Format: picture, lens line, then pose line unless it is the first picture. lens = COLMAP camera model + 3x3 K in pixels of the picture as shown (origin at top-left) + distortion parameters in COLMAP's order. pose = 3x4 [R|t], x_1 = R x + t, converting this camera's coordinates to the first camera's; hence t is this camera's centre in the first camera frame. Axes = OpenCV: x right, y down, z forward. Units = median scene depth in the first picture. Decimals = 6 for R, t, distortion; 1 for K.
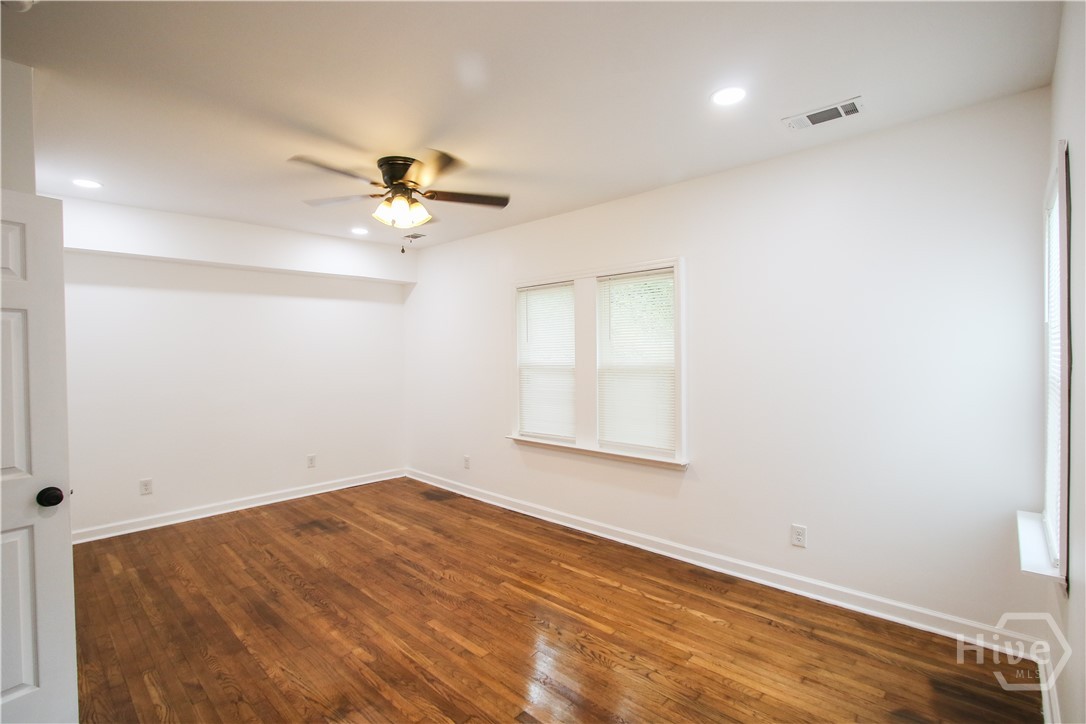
lens RADIAL K [[497.3, 0, 545.2], [0, 497.3, 362.3], [0, 0, 1]] dist [-0.018414, 0.001905]
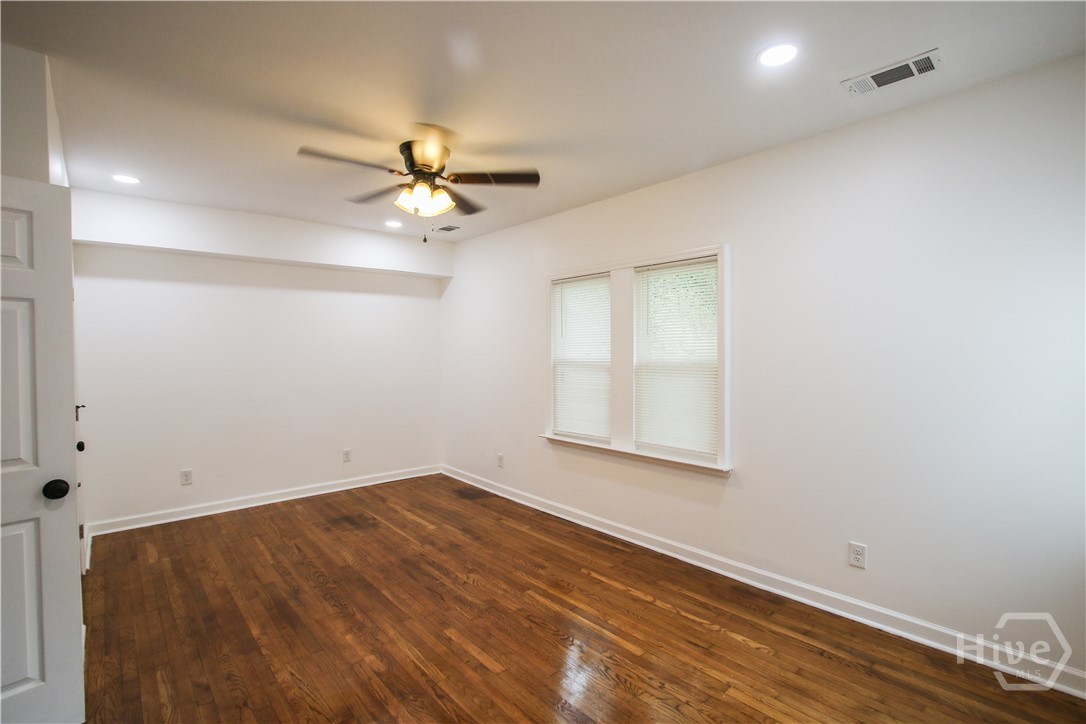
lens RADIAL K [[498.0, 0, 547.2], [0, 498.0, 361.2], [0, 0, 1]] dist [-0.016924, 0.001081]
pose [[0.995737, 0.007799, -0.091912, 0.036991], [-0.007474, 0.999965, 0.003873, 0.003420], [0.091939, -0.003170, 0.995760, 0.066545]]
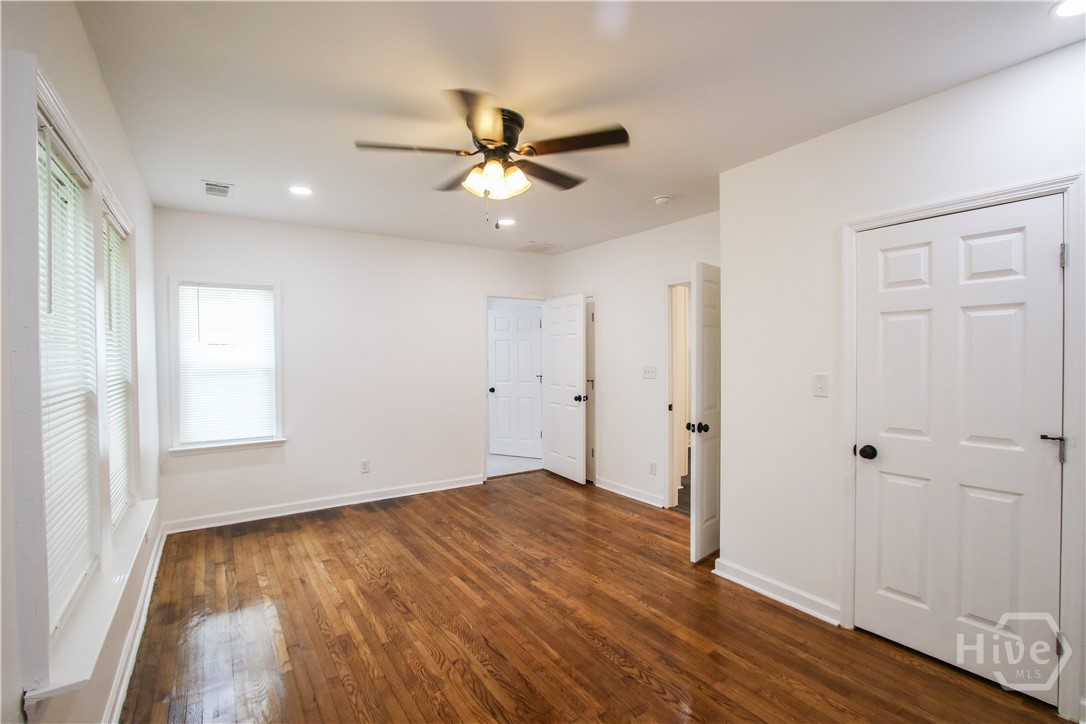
lens RADIAL K [[497.3, 0, 545.2], [0, 497.3, 362.3], [0, 0, 1]] dist [-0.018414, 0.001905]
pose [[-0.972530, 0.014936, 0.232298, -0.557329], [0.021709, 0.999410, 0.026629, -0.018332], [-0.231763, 0.030941, -0.972280, 1.804231]]
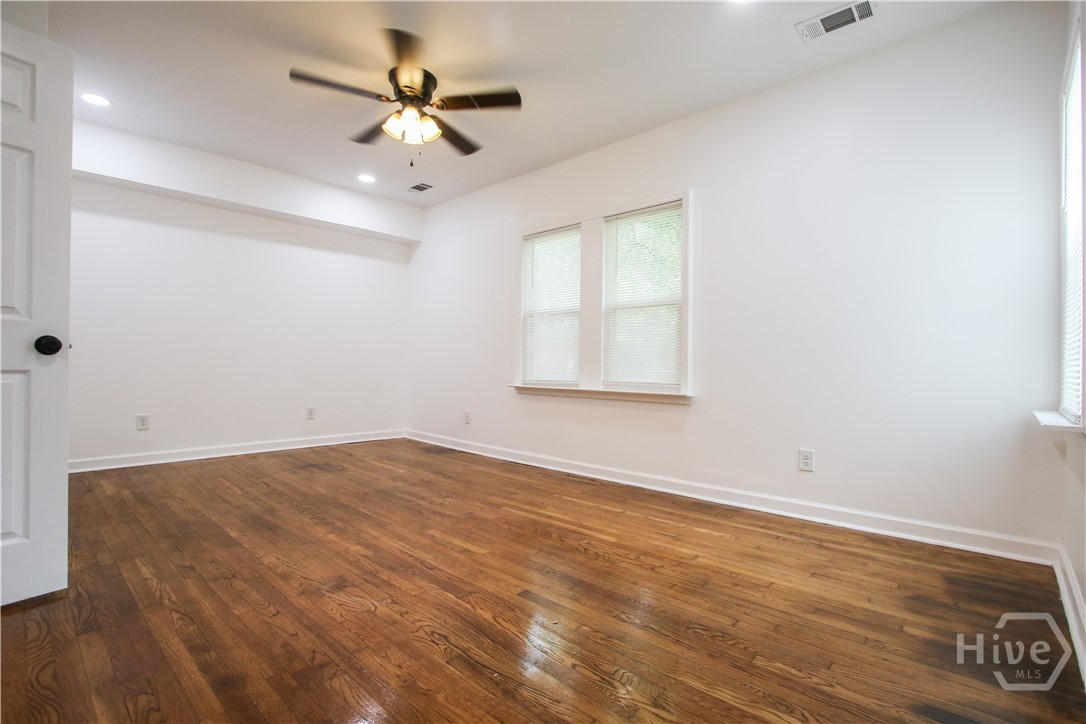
lens RADIAL K [[498.6, 0, 544.7], [0, 498.6, 364.8], [0, 0, 1]] dist [-0.016188, 0.001158]
pose [[0.999758, 0.021989, -0.000498, -0.010857], [-0.021994, 0.999610, -0.017221, 0.189955], [0.000119, 0.017228, 0.999852, 0.009764]]
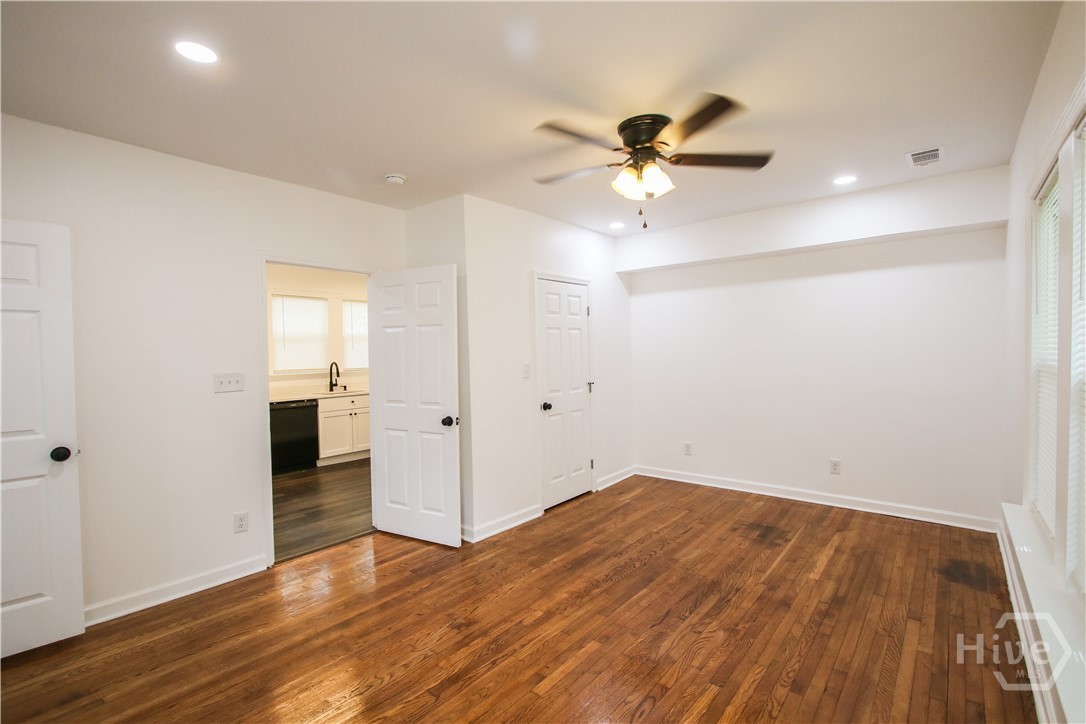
lens RADIAL K [[497.3, 0, 545.2], [0, 497.3, 362.3], [0, 0, 1]] dist [-0.018414, 0.001905]
pose [[0.056326, 0.035588, -0.997778, 0.585151], [-0.000592, 0.999366, 0.035611, -0.016723], [0.998412, -0.001415, 0.056312, 0.780583]]
